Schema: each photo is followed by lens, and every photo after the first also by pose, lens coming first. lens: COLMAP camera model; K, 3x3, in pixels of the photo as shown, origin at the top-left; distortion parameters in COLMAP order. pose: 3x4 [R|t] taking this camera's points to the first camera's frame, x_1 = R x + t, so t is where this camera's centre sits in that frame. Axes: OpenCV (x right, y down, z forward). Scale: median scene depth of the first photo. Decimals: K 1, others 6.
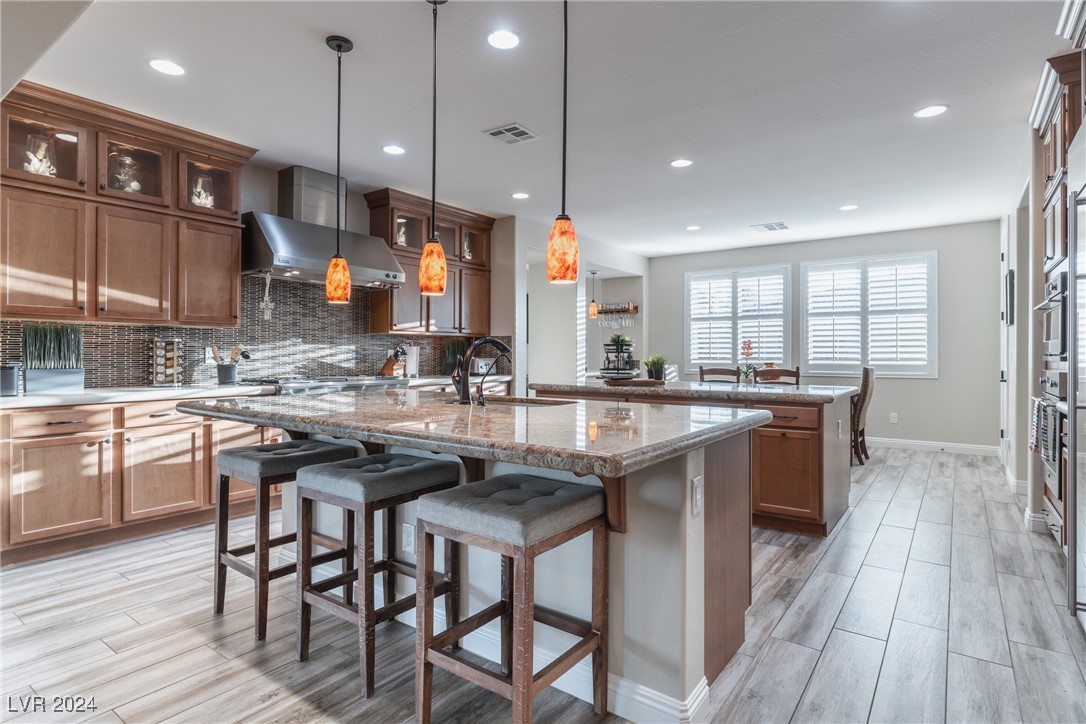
lens RADIAL K [[553.0, 0, 543.0], [0, 553.0, 362.0], [0, 0, 1]] dist [-0.010203, -0.001476]
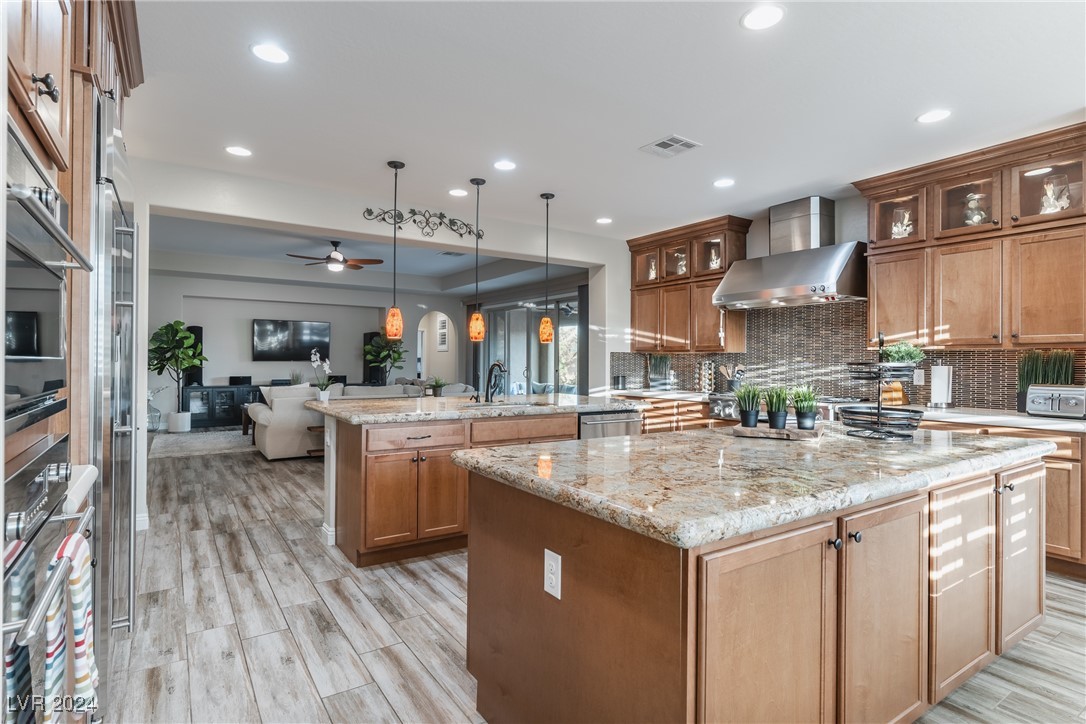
lens RADIAL K [[553.0, 0, 543.0], [0, 553.0, 362.0], [0, 0, 1]] dist [-0.010203, -0.001476]
pose [[-0.329460, -0.015632, -0.944040, 1.224707], [-0.016408, 0.999807, -0.010829, -0.028788], [0.944027, 0.011922, -0.329652, 1.490416]]
